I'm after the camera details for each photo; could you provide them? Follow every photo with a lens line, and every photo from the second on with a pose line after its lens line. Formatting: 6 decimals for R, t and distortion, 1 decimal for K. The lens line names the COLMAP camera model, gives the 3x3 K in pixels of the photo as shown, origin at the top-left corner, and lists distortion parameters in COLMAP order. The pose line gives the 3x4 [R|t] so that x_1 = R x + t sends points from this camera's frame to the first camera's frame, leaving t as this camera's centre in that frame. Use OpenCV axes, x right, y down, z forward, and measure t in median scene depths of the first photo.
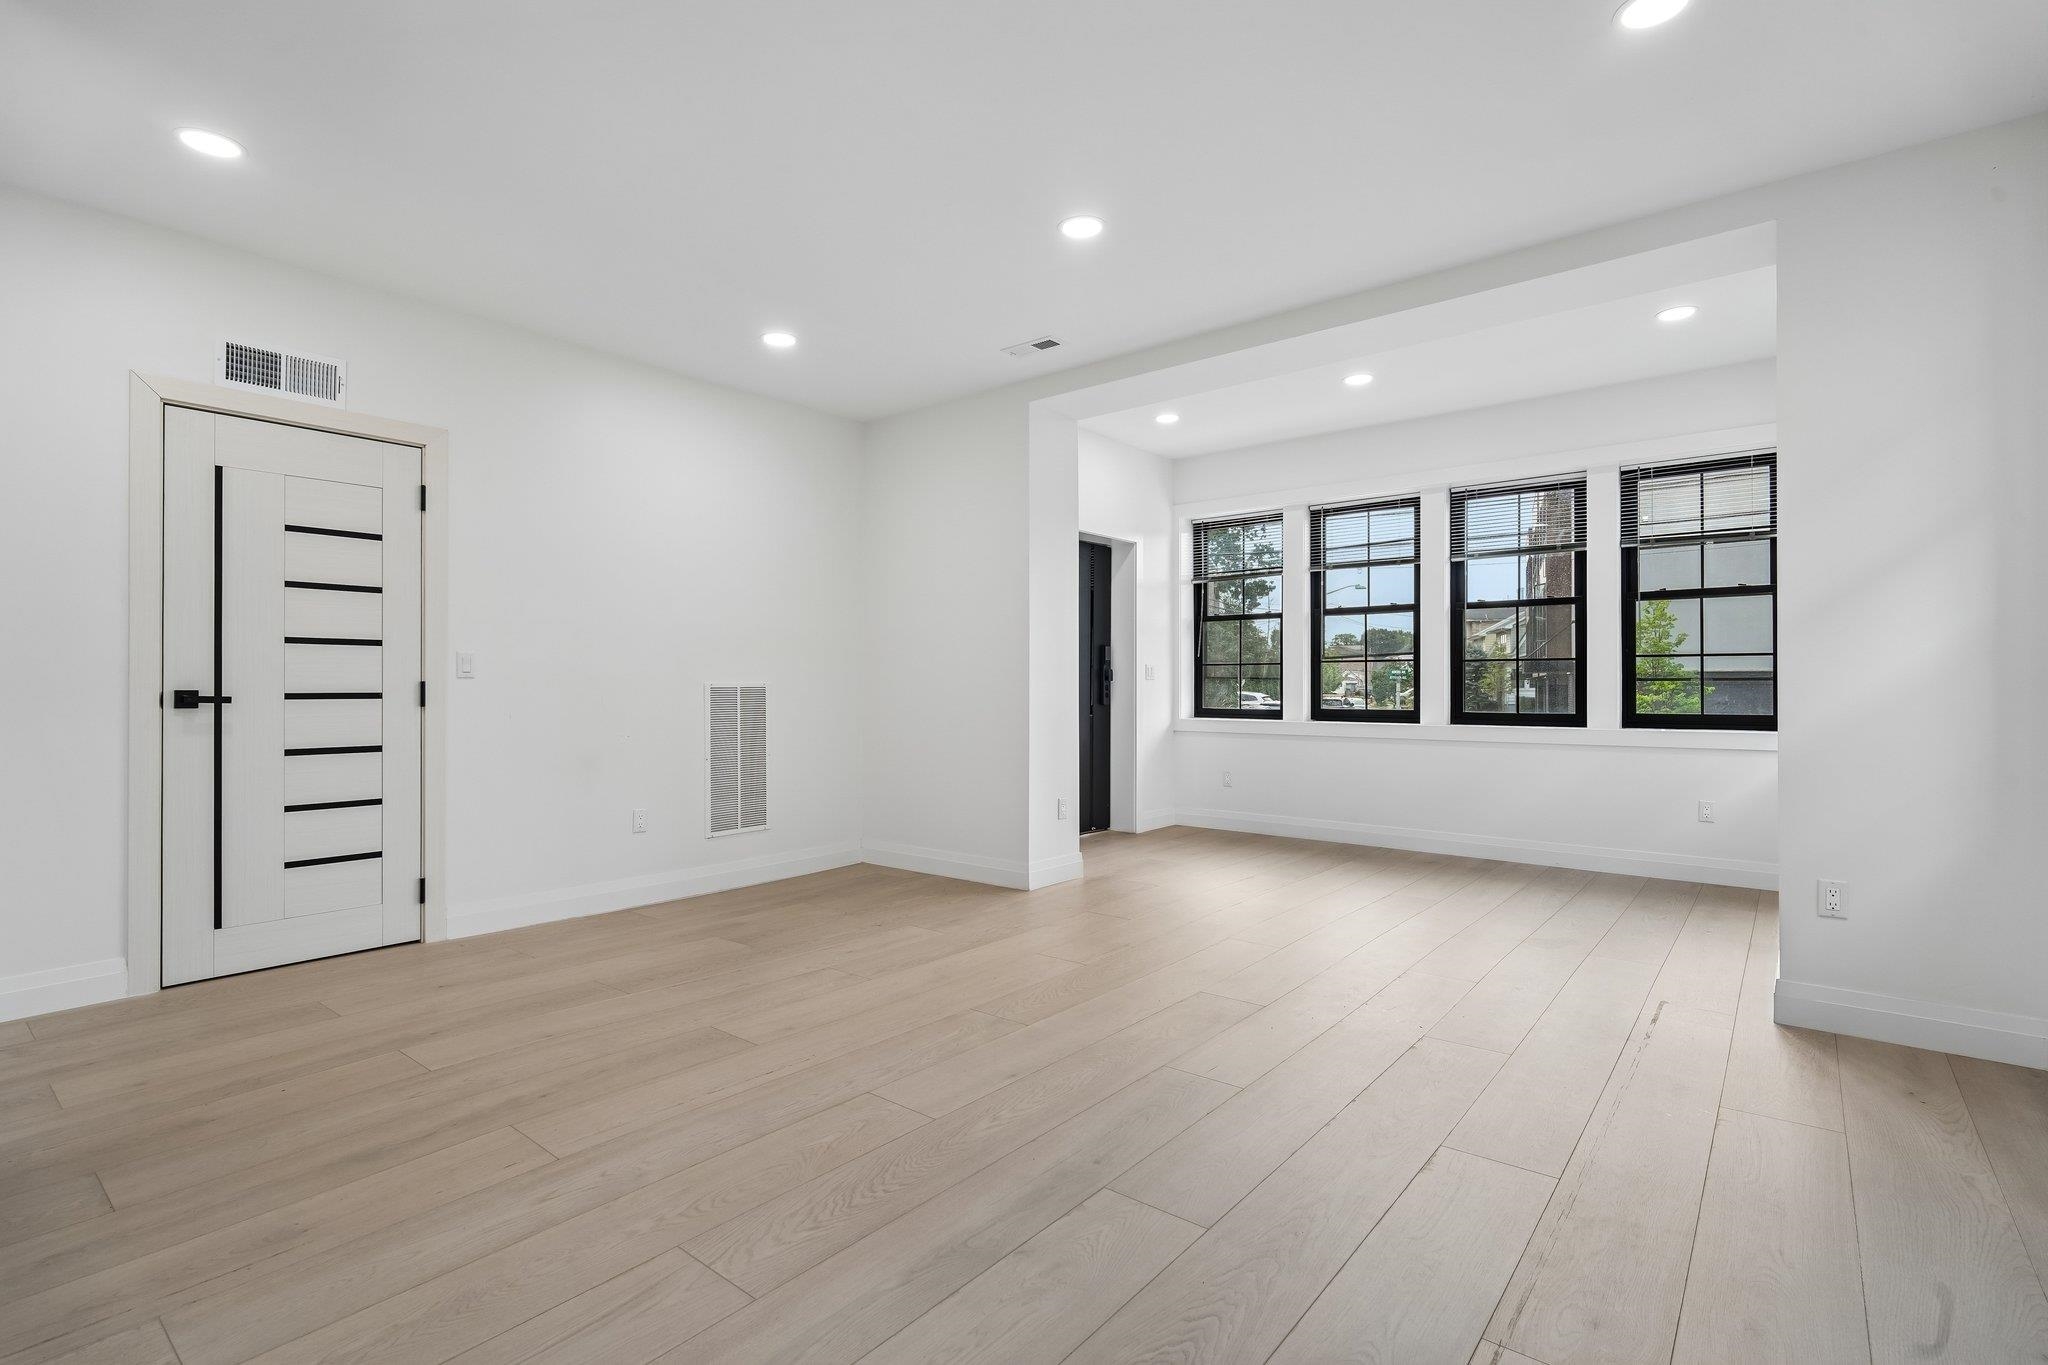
lens RADIAL K [[931.6, 0, 1024.0], [0, 931.6, 682.5], [0, 0, 1]] dist [-0.040639, -0.000006]
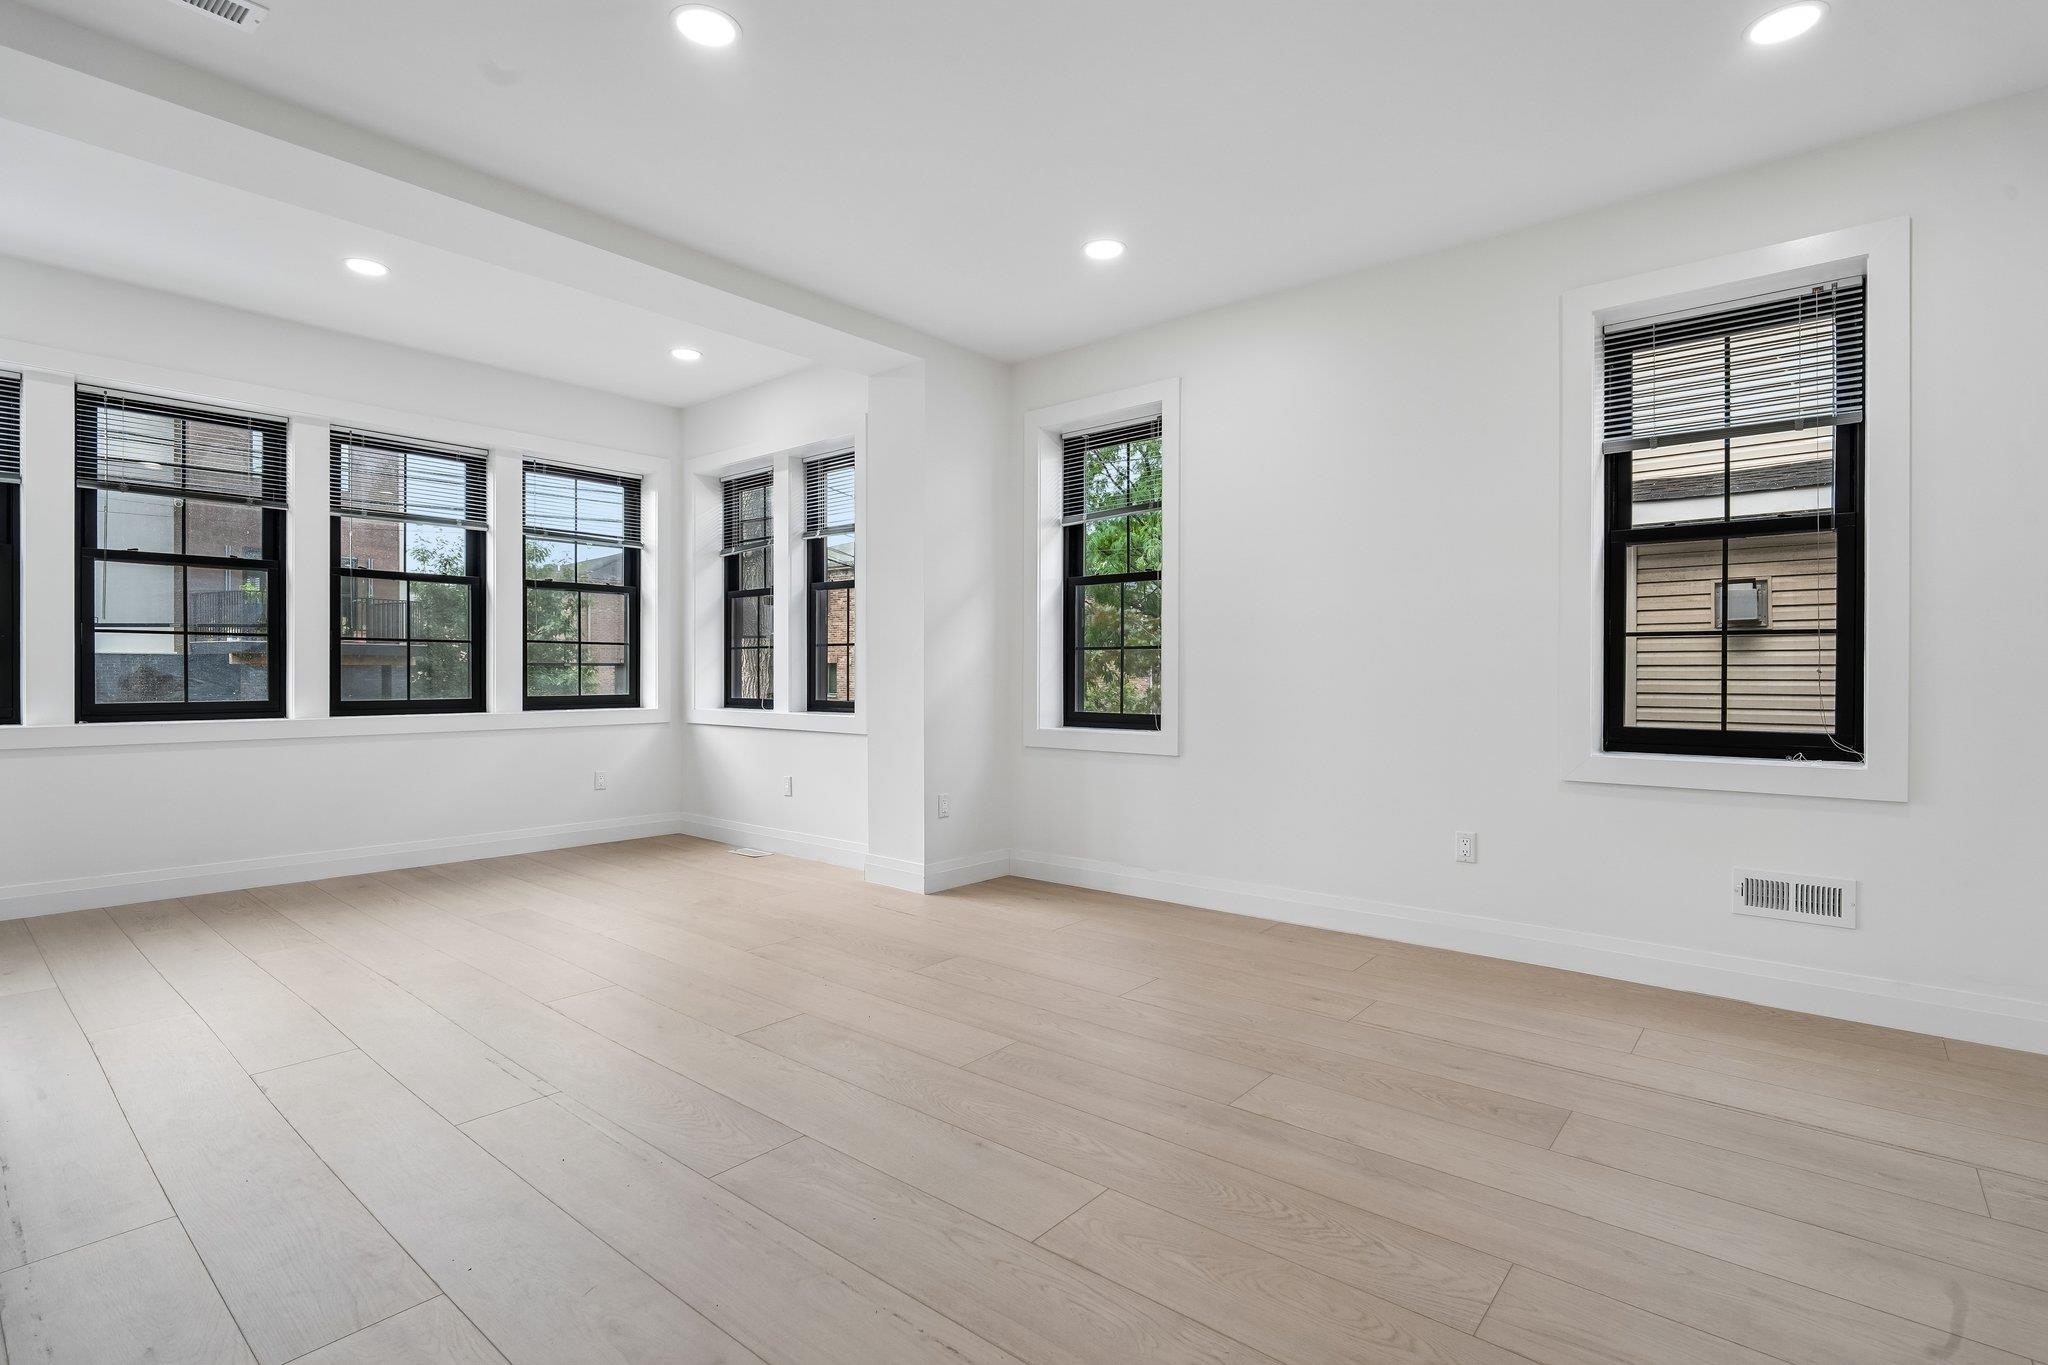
lens RADIAL K [[978.8, 0, 1024.0], [0, 978.8, 682.5], [0, 0, 1]] dist [0.021370, 0.000087]
pose [[0.017651, -0.011362, 0.999780, -0.327185], [-0.003973, 0.999927, 0.011433, 0.003604], [-0.999836, -0.004174, 0.017605, 0.355786]]
